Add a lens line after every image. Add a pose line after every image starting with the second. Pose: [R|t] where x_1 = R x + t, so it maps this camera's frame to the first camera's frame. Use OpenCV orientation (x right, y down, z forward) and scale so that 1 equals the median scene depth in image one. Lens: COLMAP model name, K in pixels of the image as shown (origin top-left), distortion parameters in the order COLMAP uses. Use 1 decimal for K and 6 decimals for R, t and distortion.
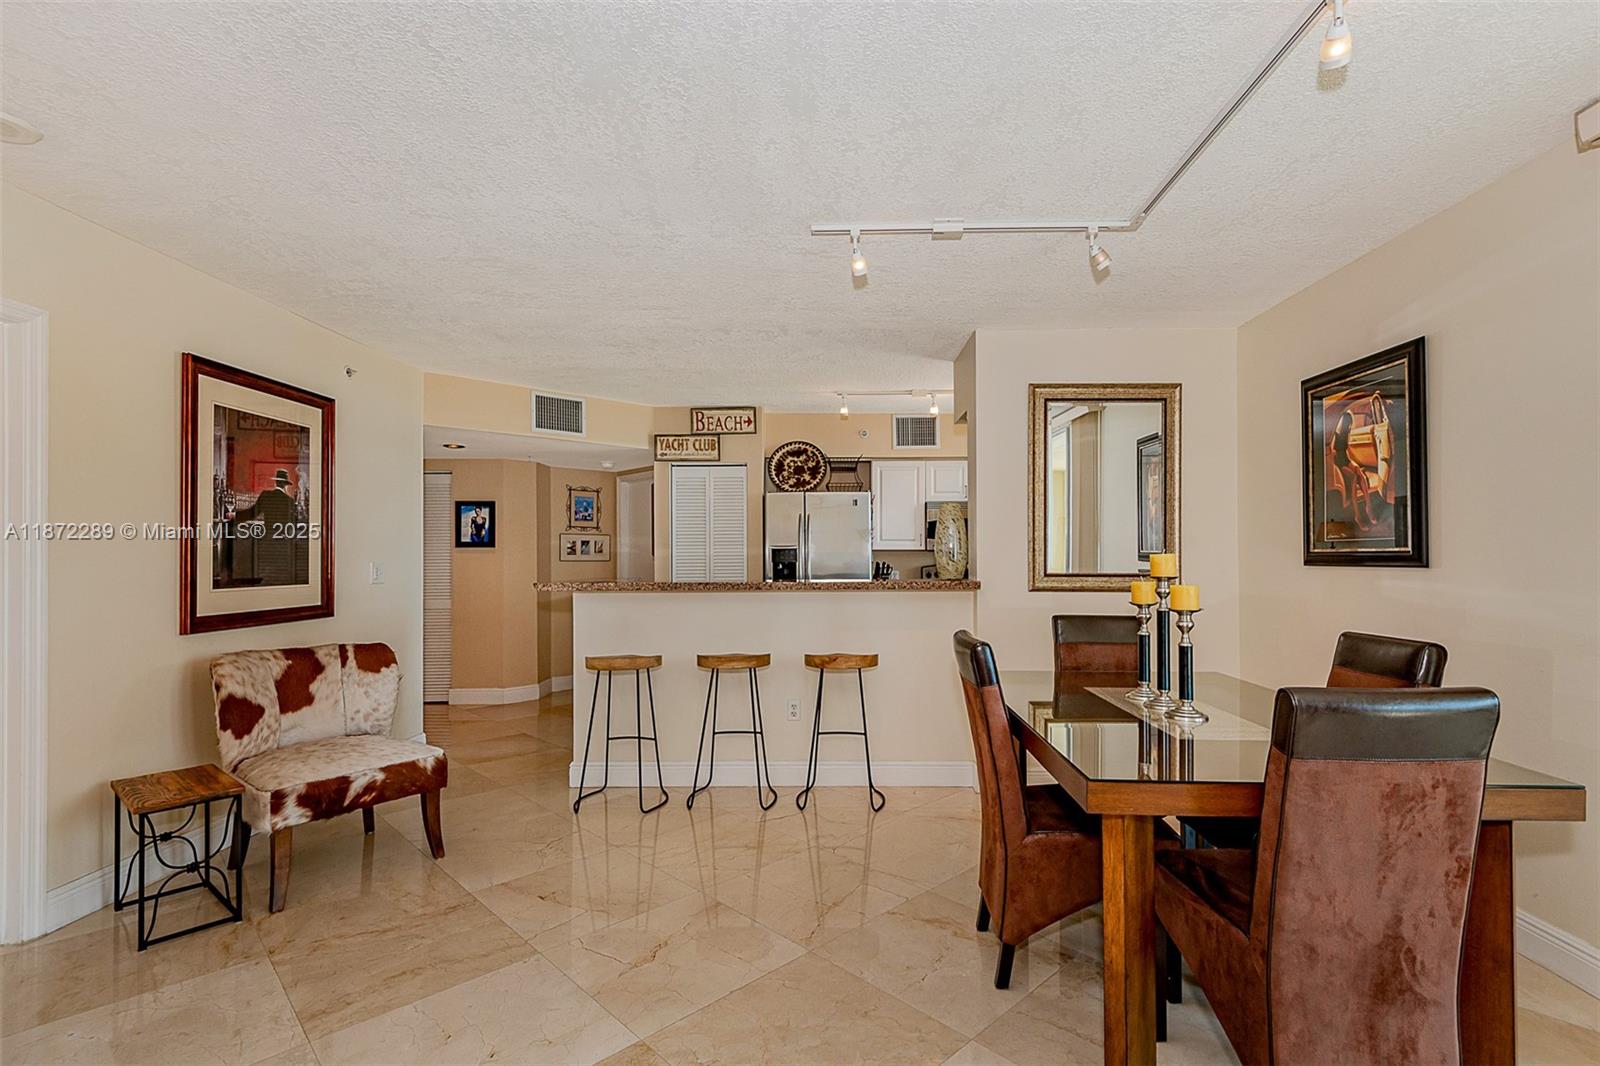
lens RADIAL K [[735.7, 0, 817.7], [0, 735.7, 563.5], [0, 0, 1]] dist [0.005899, -0.006730]
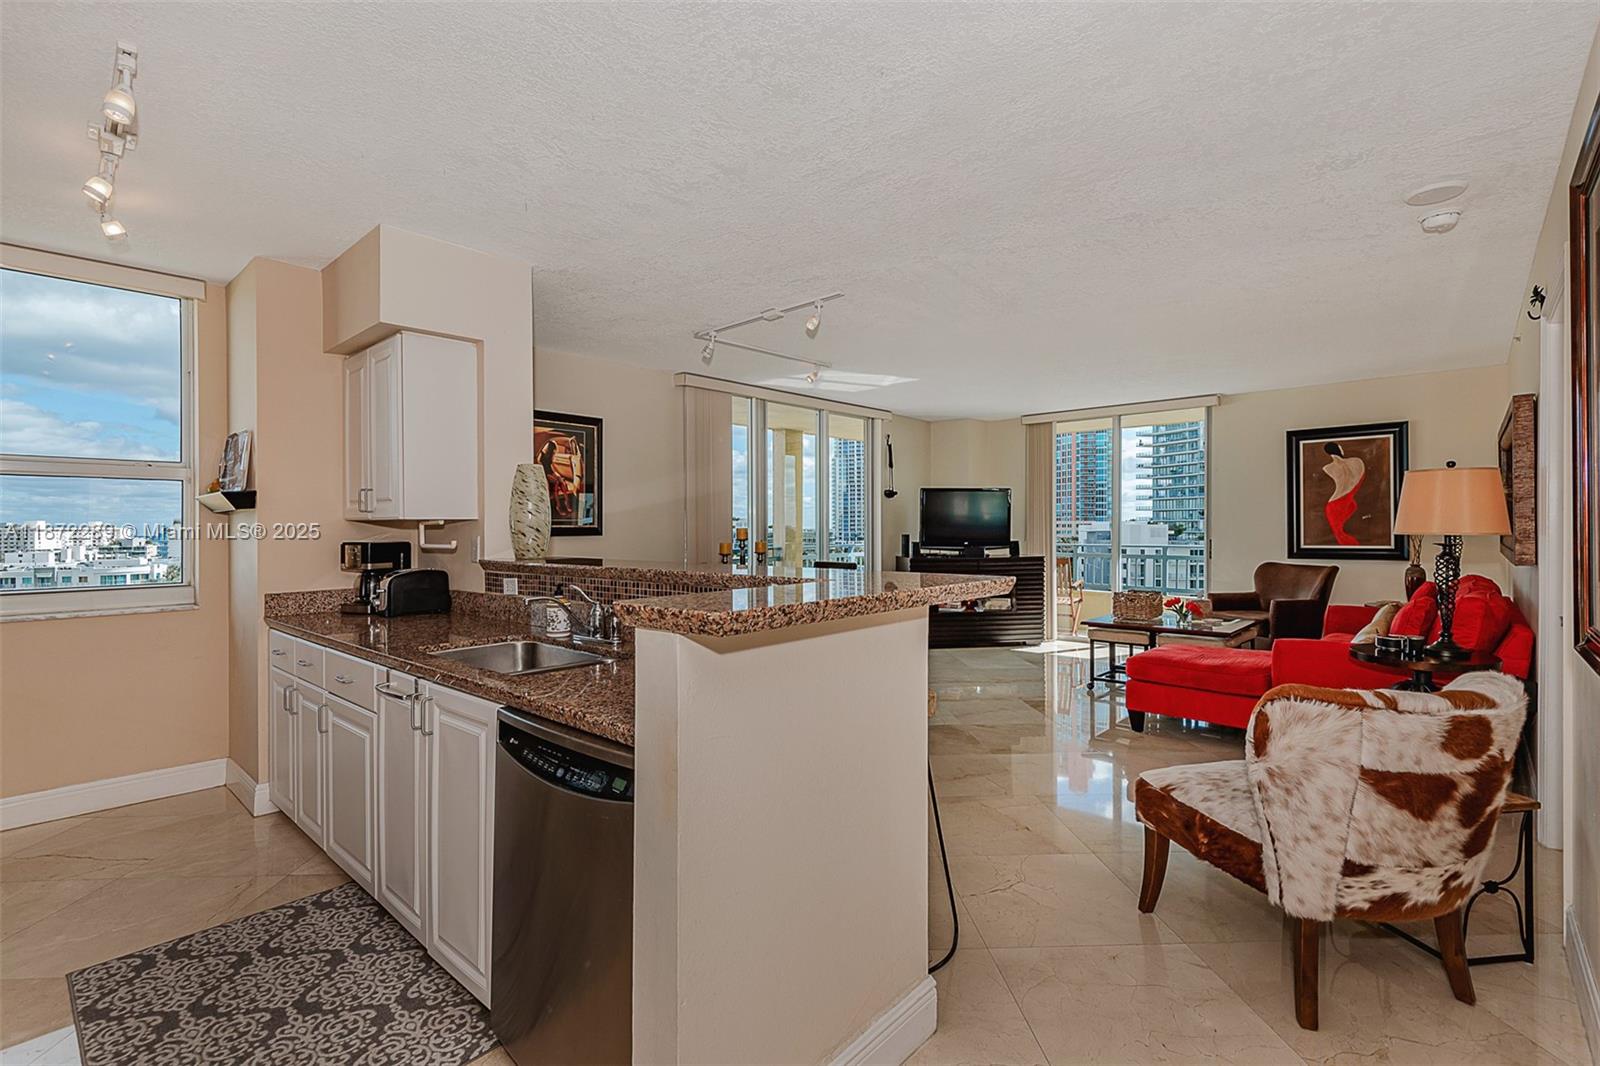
lens RADIAL K [[735.7, 0, 795.8], [0, 735.7, 545.2], [0, 0, 1]] dist [0.005899, -0.006730]
pose [[-0.758231, -0.008249, 0.651934, -0.425739], [0.013494, 0.999507, 0.028341, -0.009301], [-0.651847, 0.030287, -0.757746, 1.072782]]
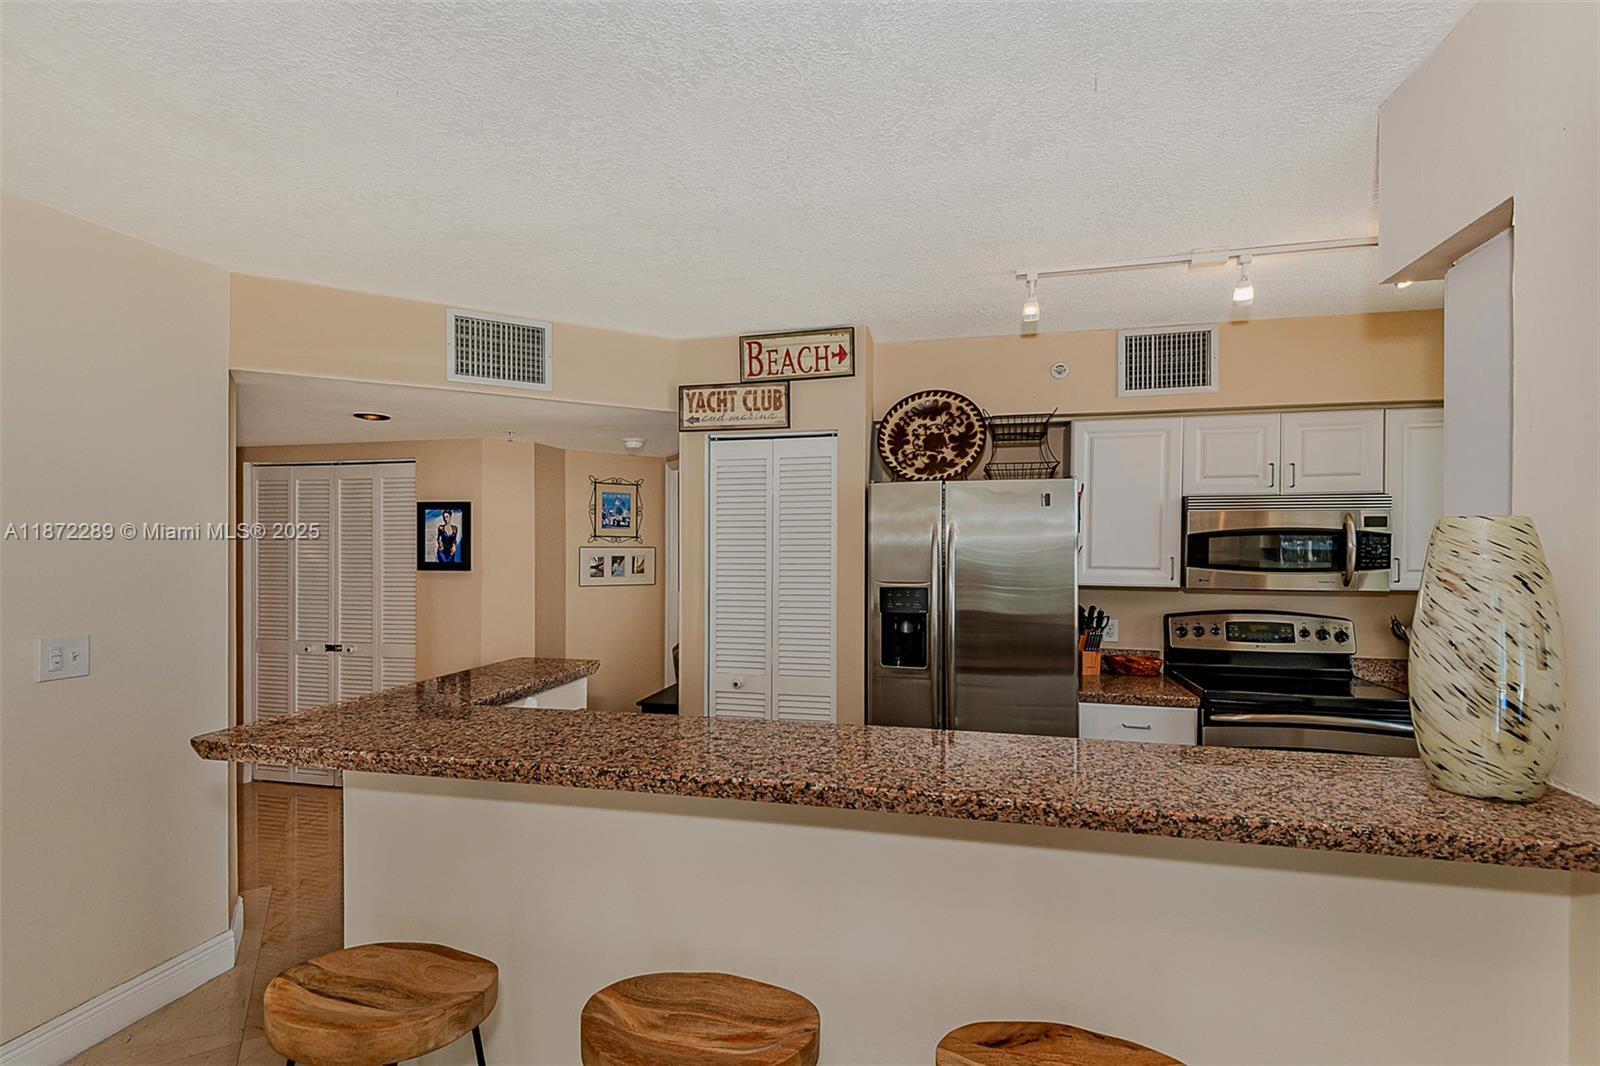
lens RADIAL K [[735.7, 0, 785.4], [0, 735.7, 553.2], [0, 0, 1]] dist [0.005899, -0.006730]
pose [[0.972853, 0.007880, -0.231291, -0.006405], [-0.007532, 0.999969, 0.002387, -0.050115], [0.231302, -0.000580, 0.972882, 0.501076]]
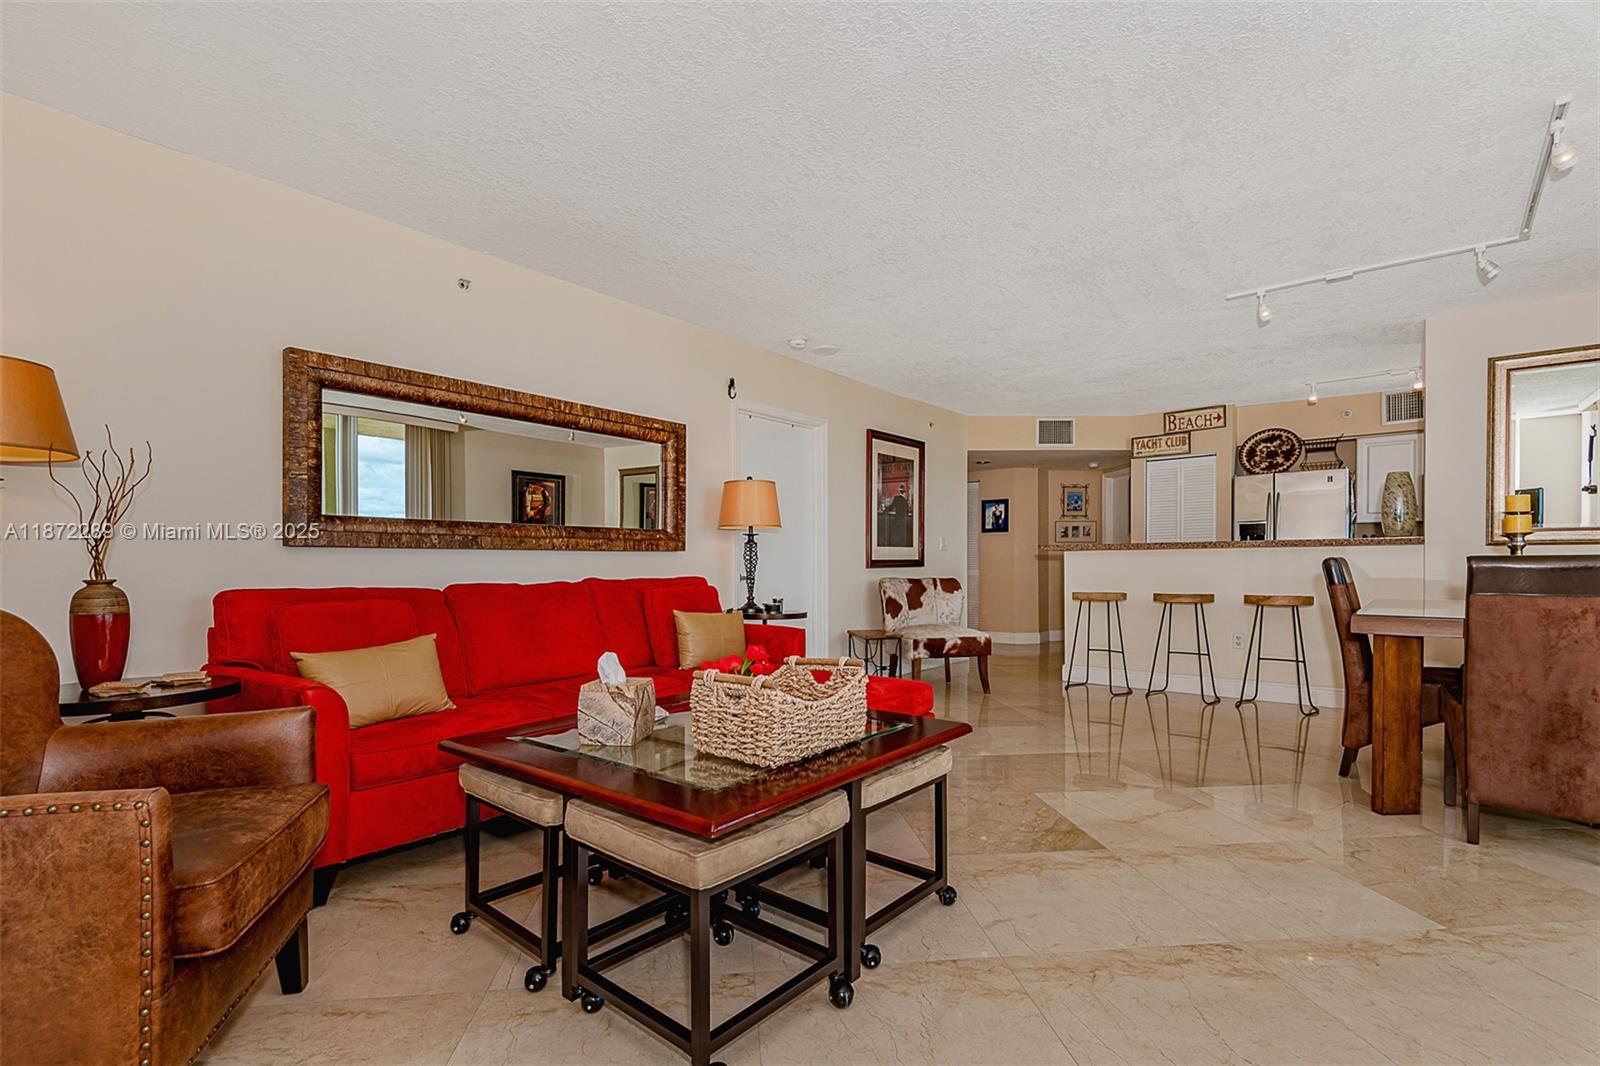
lens RADIAL K [[705.9, 0, 774.0], [0, 705.9, 575.1], [0, 0, 1]] dist [-0.001210, 0.000080]
pose [[0.755531, 0.010431, -0.655030, 0.123499], [-0.001520, 0.999898, 0.014169, 0.049955], [0.655111, -0.009710, 0.755470, -0.361525]]
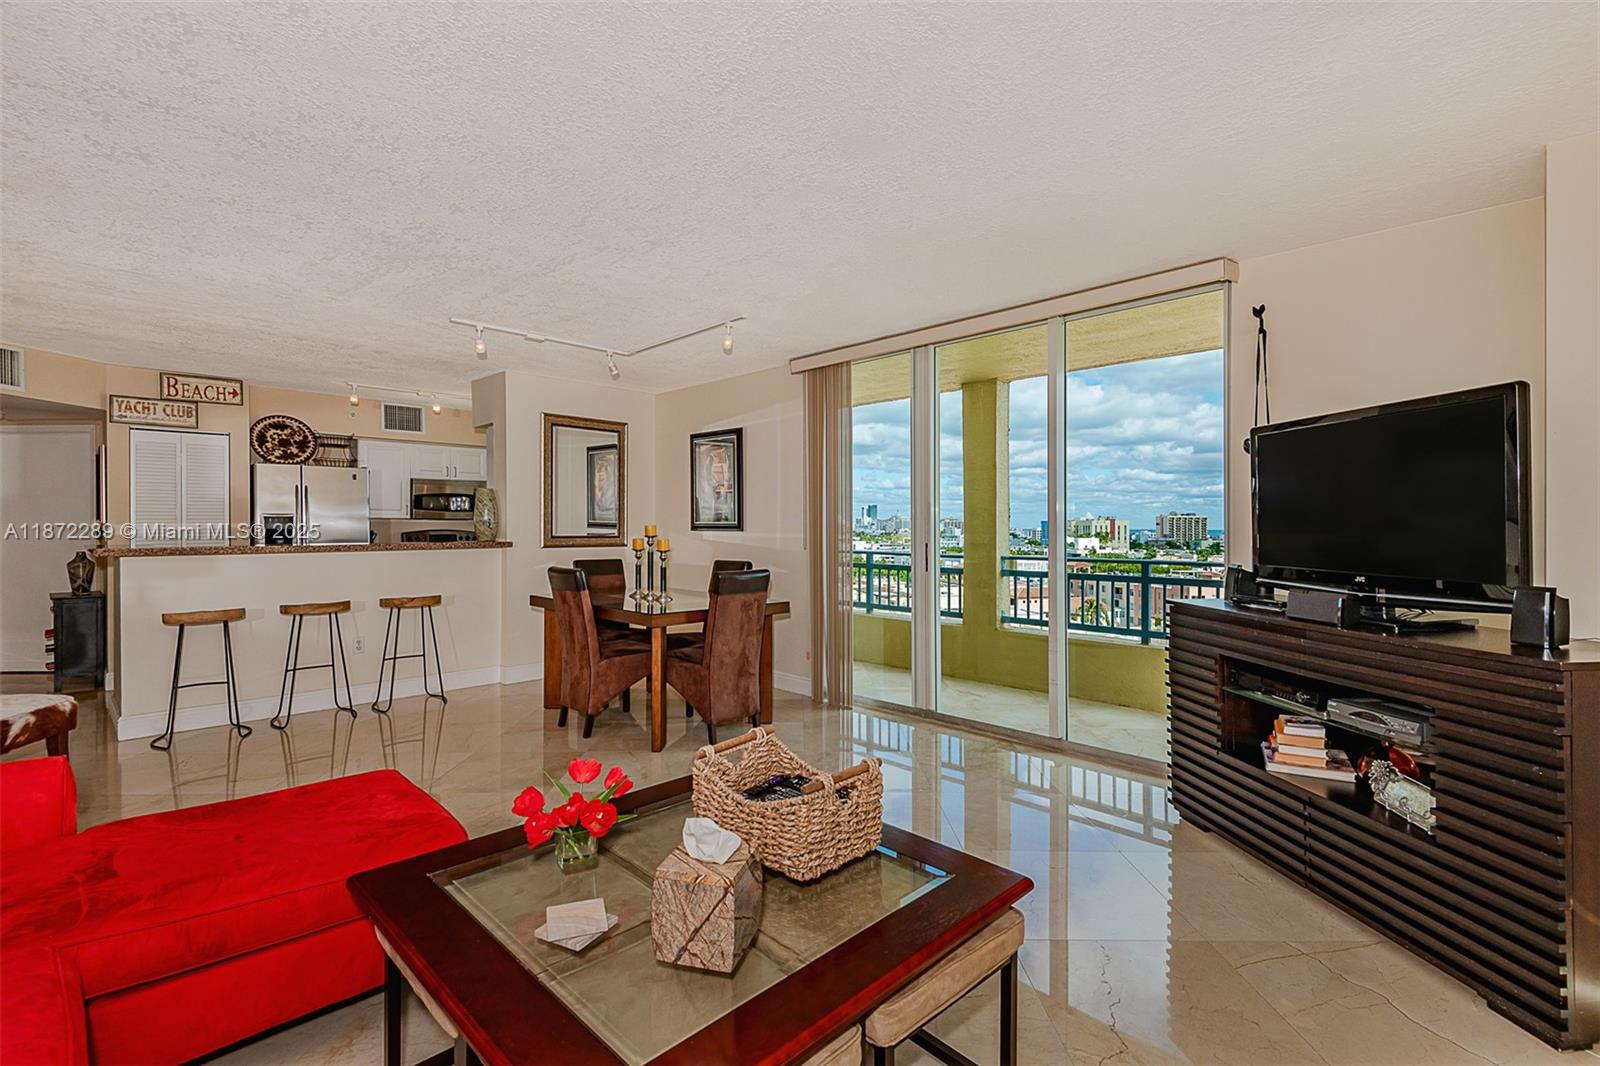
lens RADIAL K [[735.7, 0, 808.4], [0, 735.7, 530.5], [0, 0, 1]] dist [0.005899, -0.006730]
pose [[0.689551, -0.003407, 0.724229, -0.315926], [0.002766, 0.999994, 0.002071, 0.000166], [-0.724232, 0.000576, 0.689556, -0.329804]]
